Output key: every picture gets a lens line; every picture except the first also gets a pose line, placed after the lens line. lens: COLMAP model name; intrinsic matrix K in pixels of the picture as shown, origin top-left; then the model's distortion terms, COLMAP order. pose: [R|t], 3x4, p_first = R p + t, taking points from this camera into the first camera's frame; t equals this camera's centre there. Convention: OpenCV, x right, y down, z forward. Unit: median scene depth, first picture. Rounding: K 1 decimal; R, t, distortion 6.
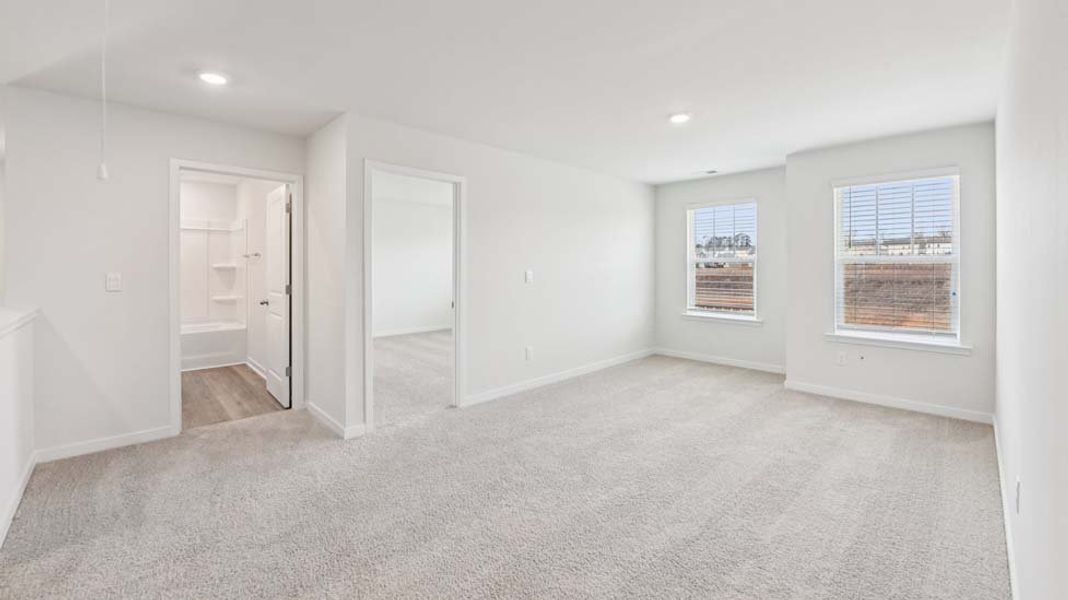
lens RADIAL K [[429.6, 0, 532.0], [0, 429.6, 266.4], [0, 0, 1]] dist [-0.015101, -0.000065]
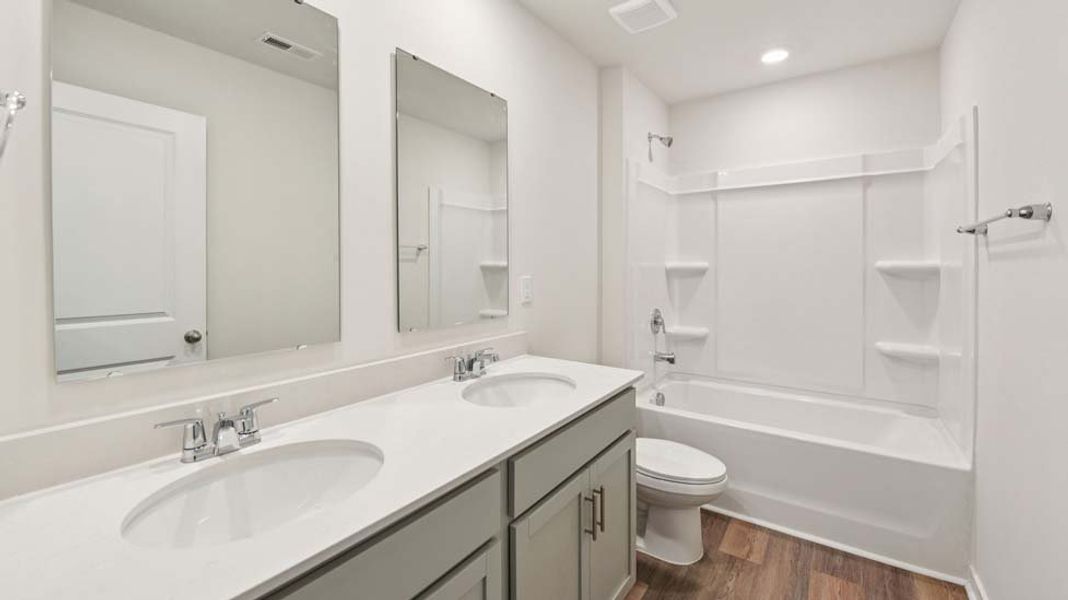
lens RADIAL K [[442.1, 0, 534.4], [0, 442.1, 267.7], [0, 0, 1]] dist [-0.016844, -0.000149]
pose [[0.191047, 0.005662, -0.981564, -0.243154], [0.004069, 0.999970, 0.006560, -0.001591], [0.981572, -0.005247, 0.191019, 0.361989]]
